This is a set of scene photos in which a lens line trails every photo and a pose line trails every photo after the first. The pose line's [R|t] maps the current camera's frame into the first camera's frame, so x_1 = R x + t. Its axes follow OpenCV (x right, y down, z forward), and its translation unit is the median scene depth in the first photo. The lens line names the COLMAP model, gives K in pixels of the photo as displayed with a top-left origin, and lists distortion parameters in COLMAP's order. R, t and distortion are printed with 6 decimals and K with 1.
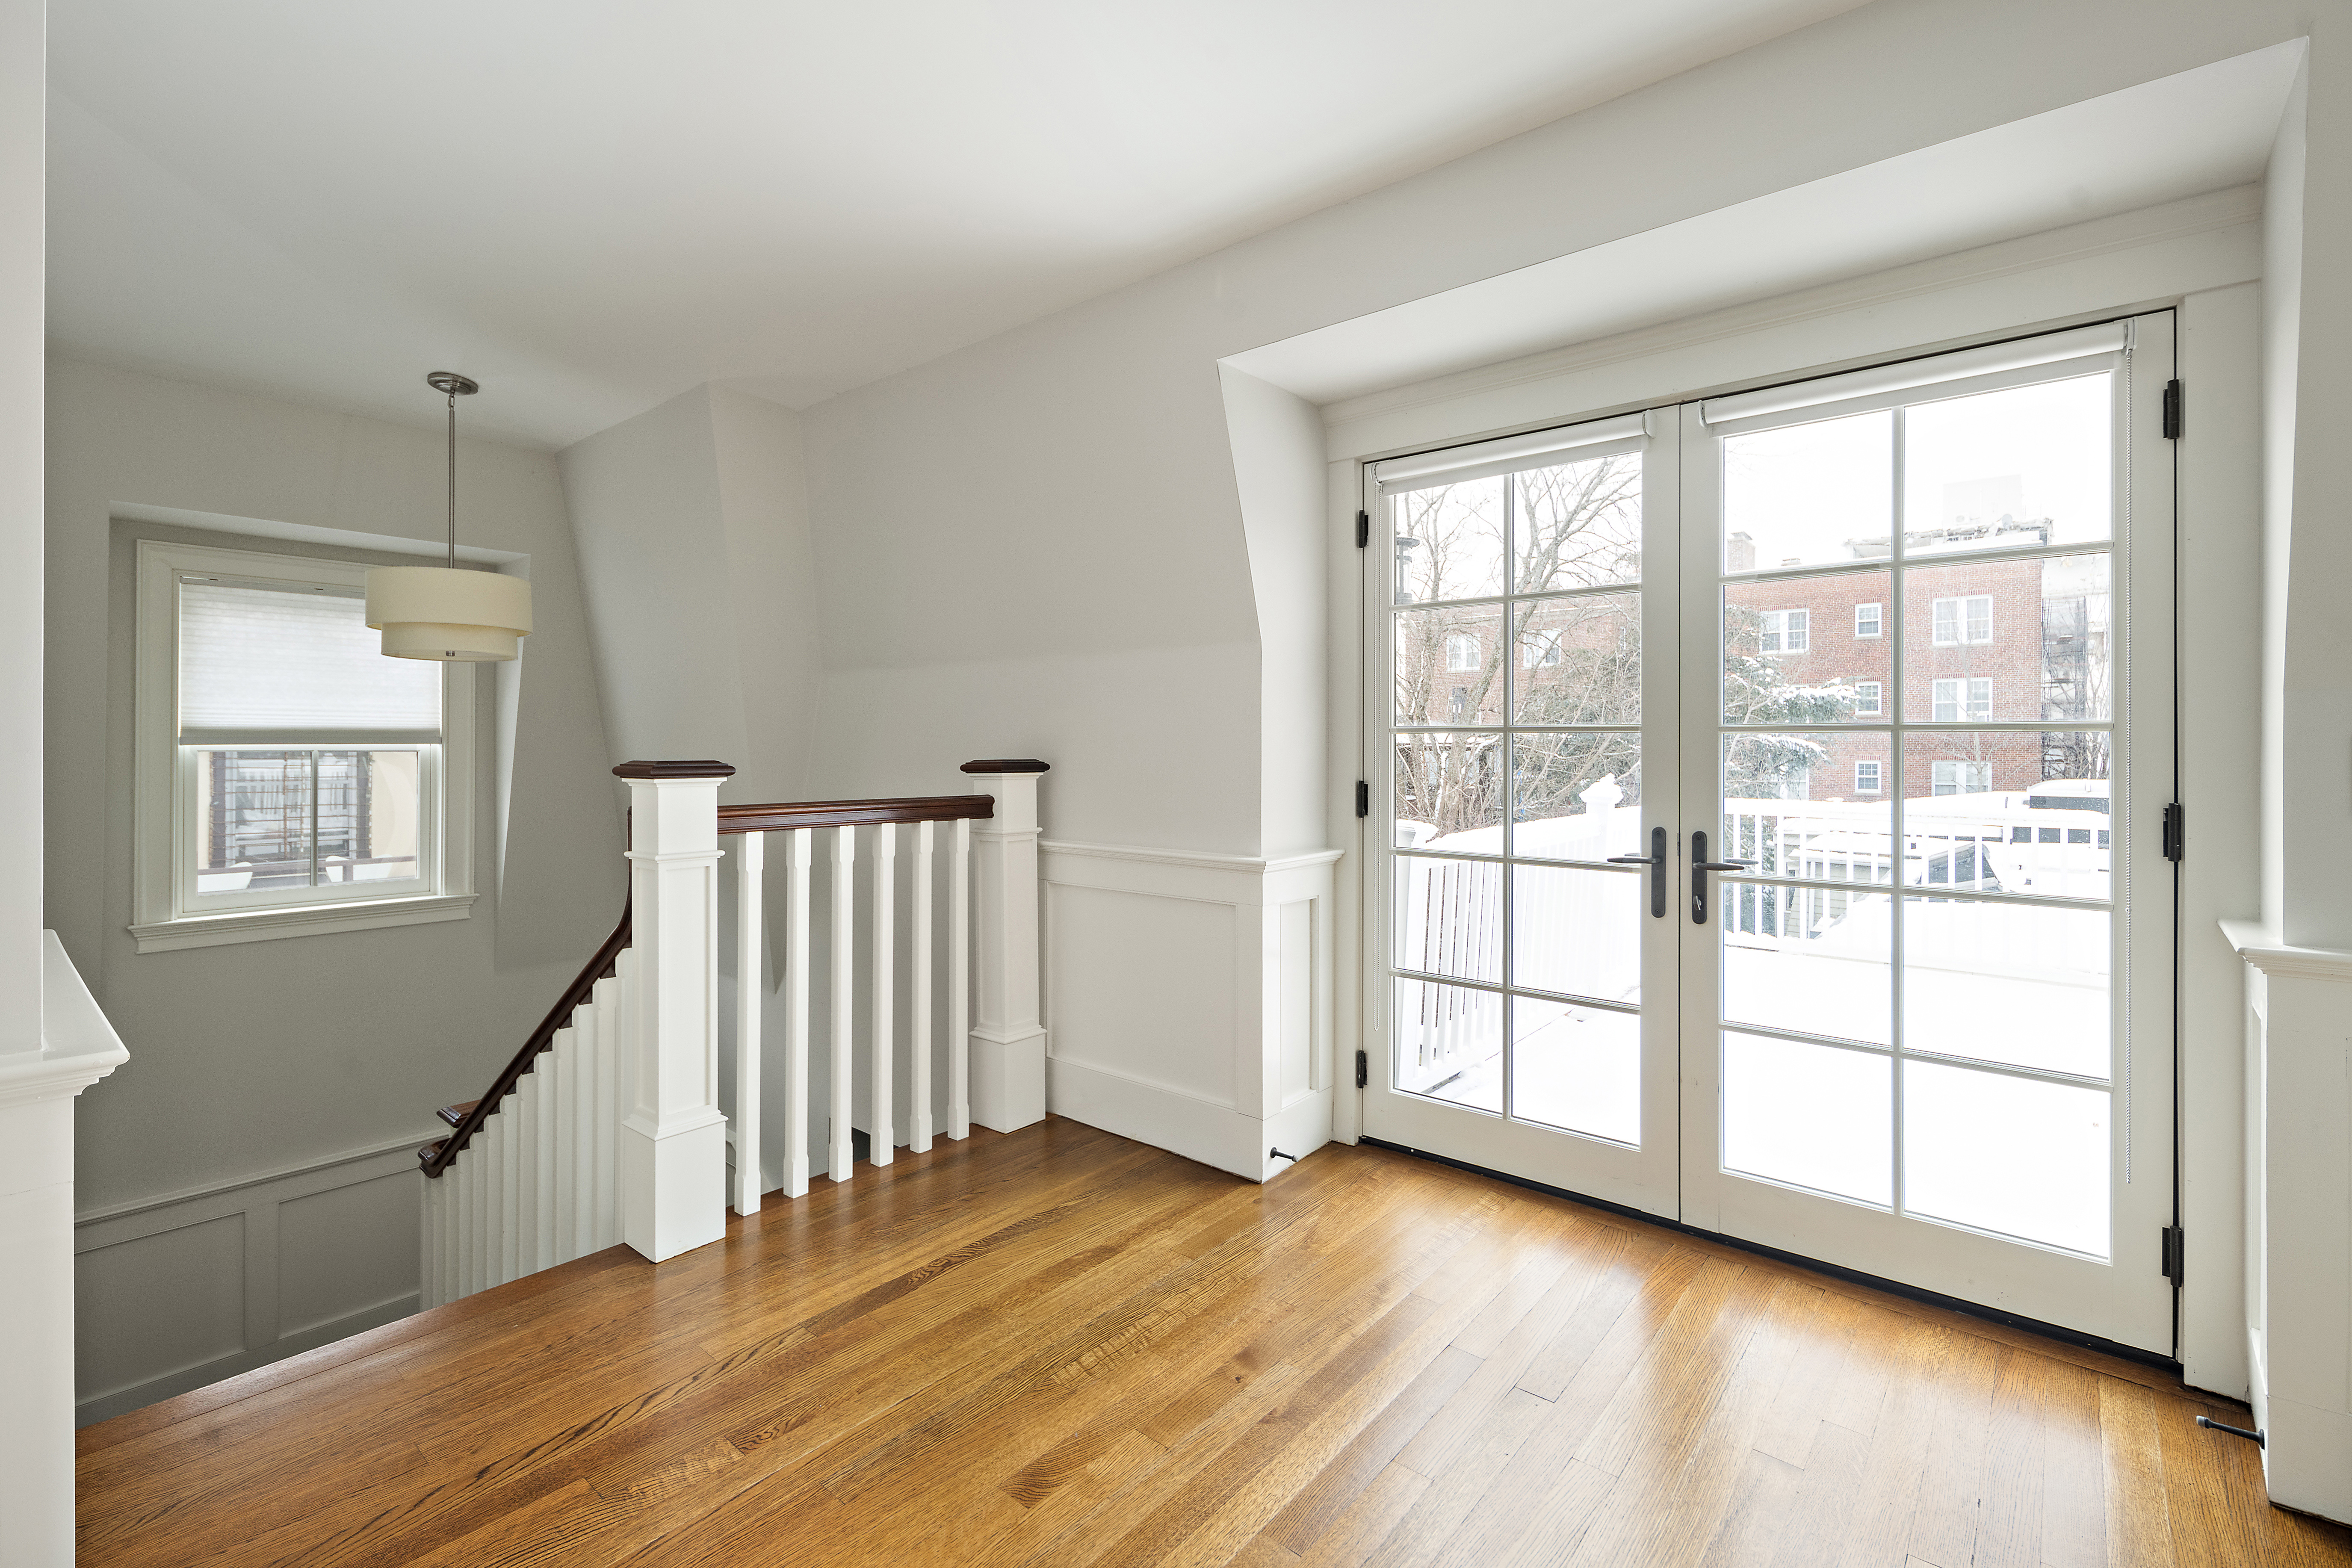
lens RADIAL K [[1041.4, 0, 1176.6], [0, 1041.4, 749.6], [0, 0, 1]] dist [0.001820, 0.000510]
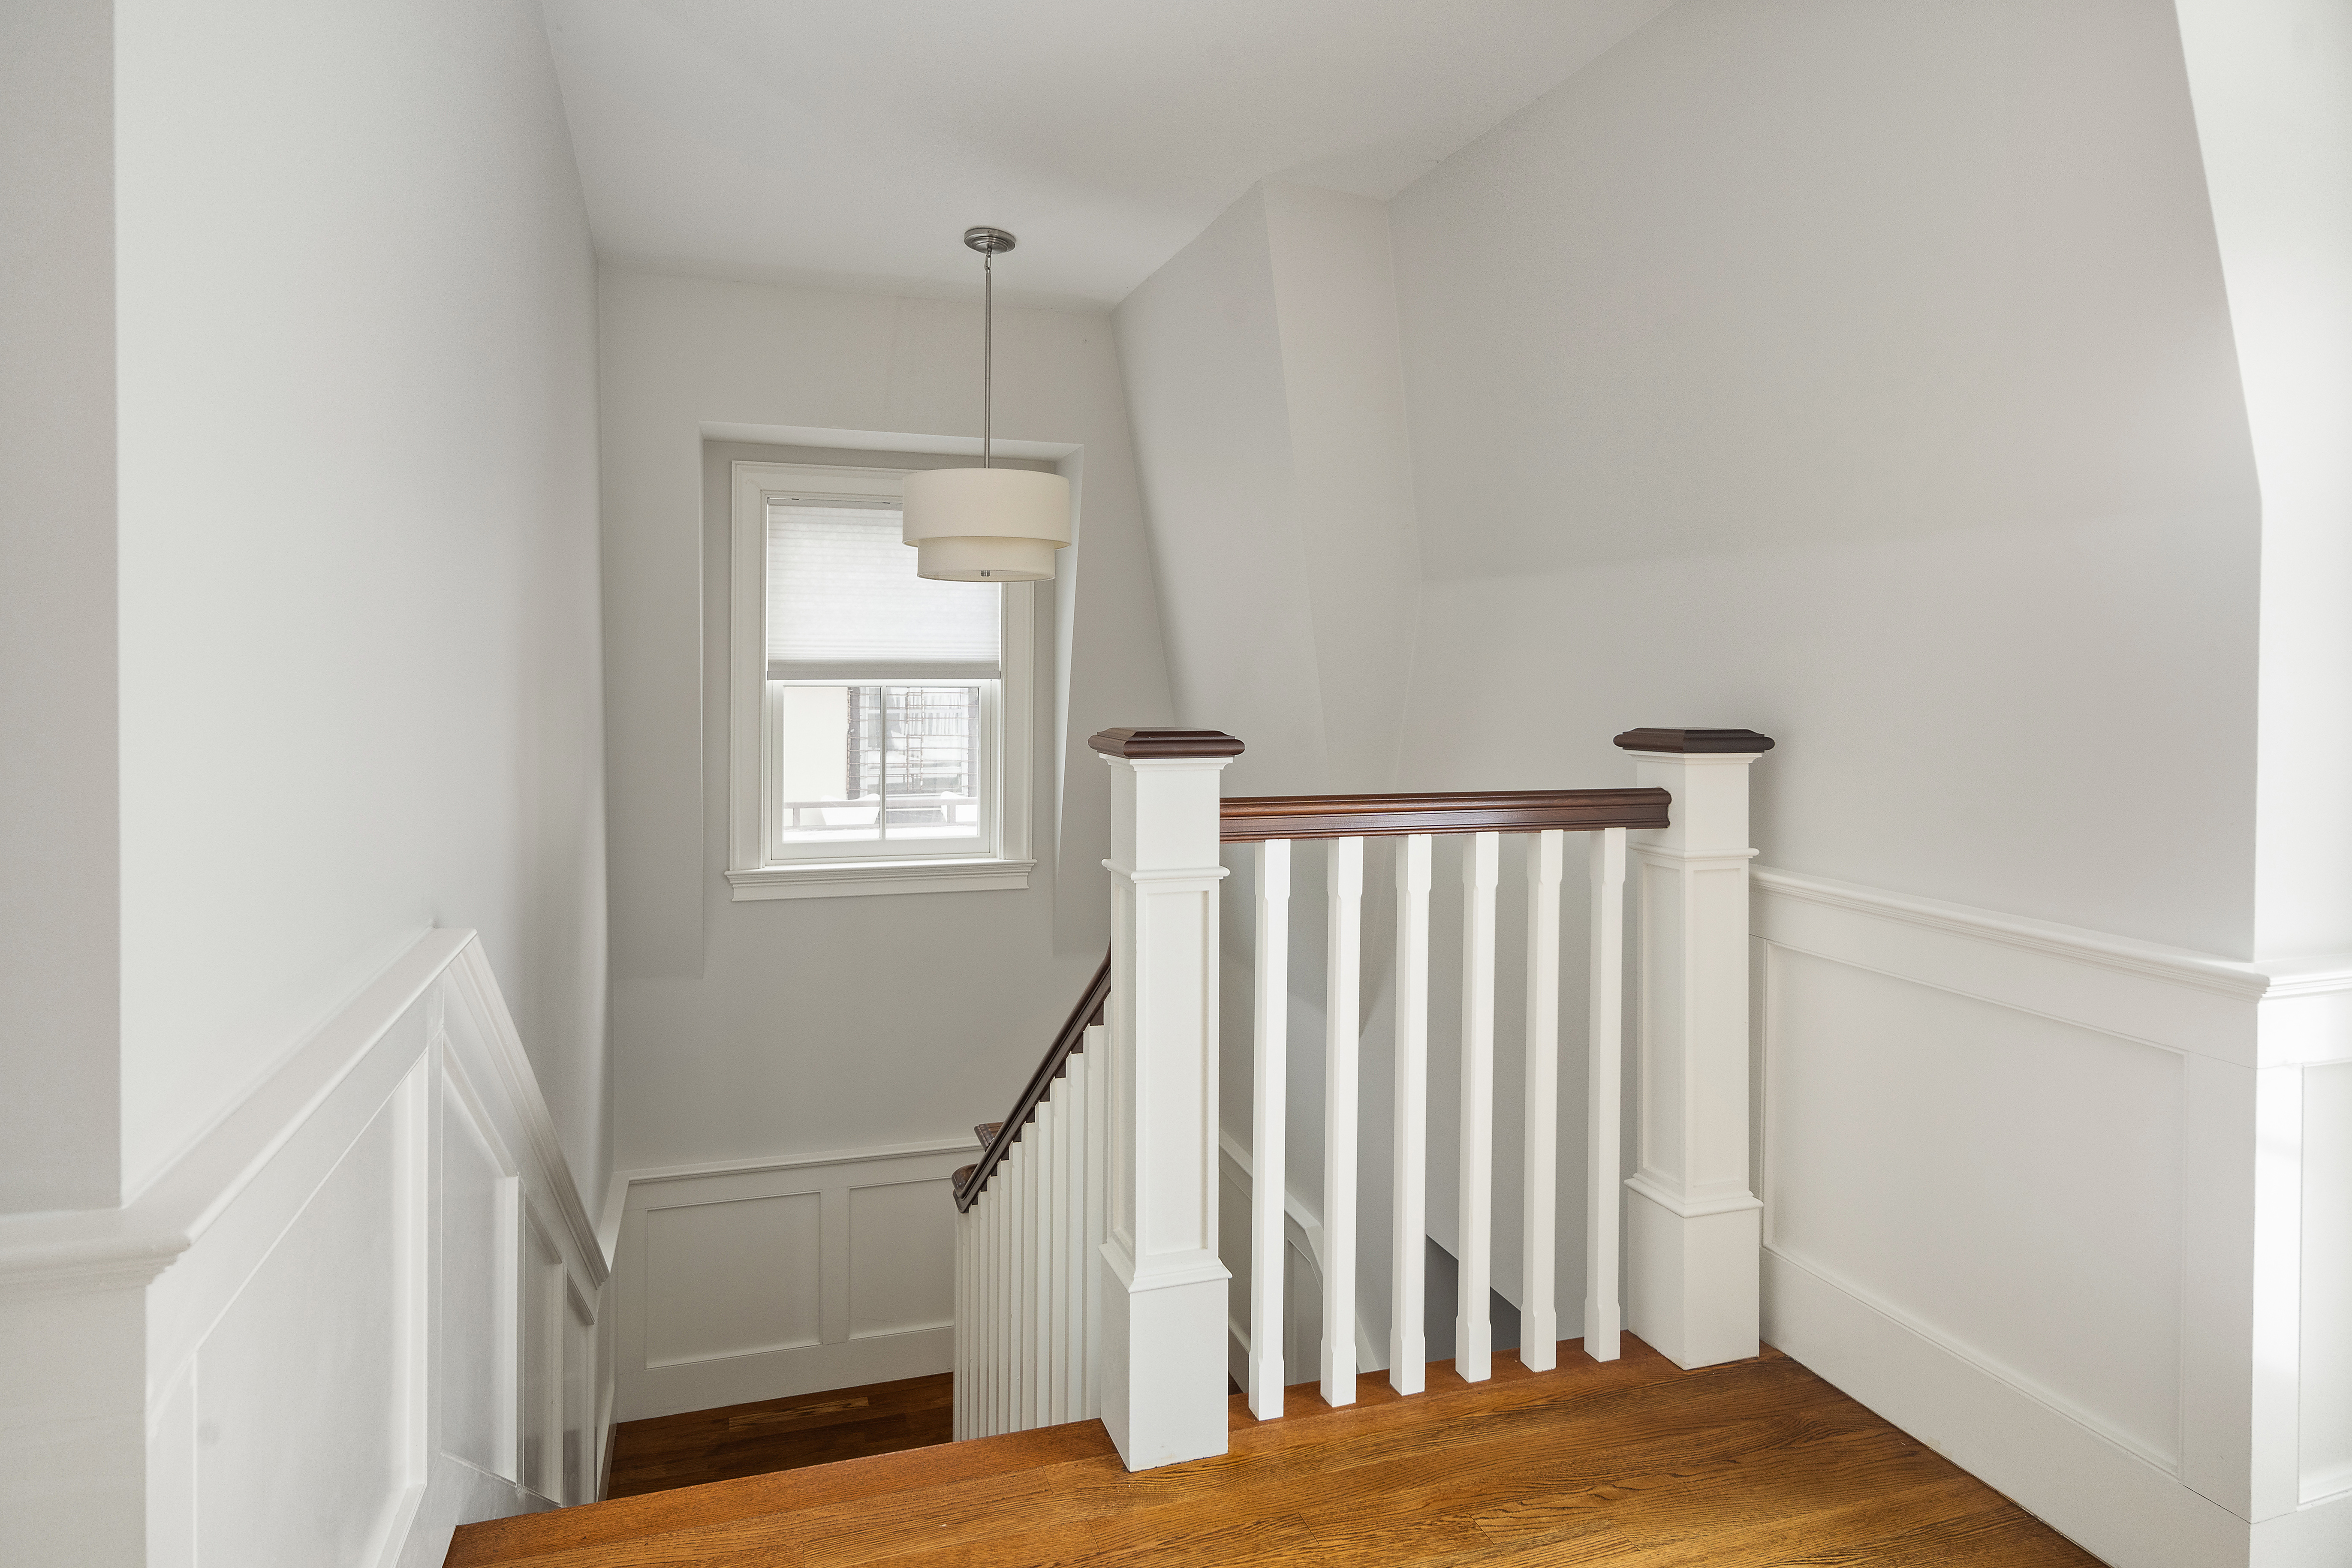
lens RADIAL K [[1375.6, 0, 1176.6], [0, 1375.6, 687.5], [0, 0, 1]] dist [0.002507, 0.000474]
pose [[0.853743, 0.013212, -0.520528, -0.009602], [-0.007071, 0.999880, 0.013783, -0.022302], [0.520647, -0.008087, 0.853734, 0.188835]]
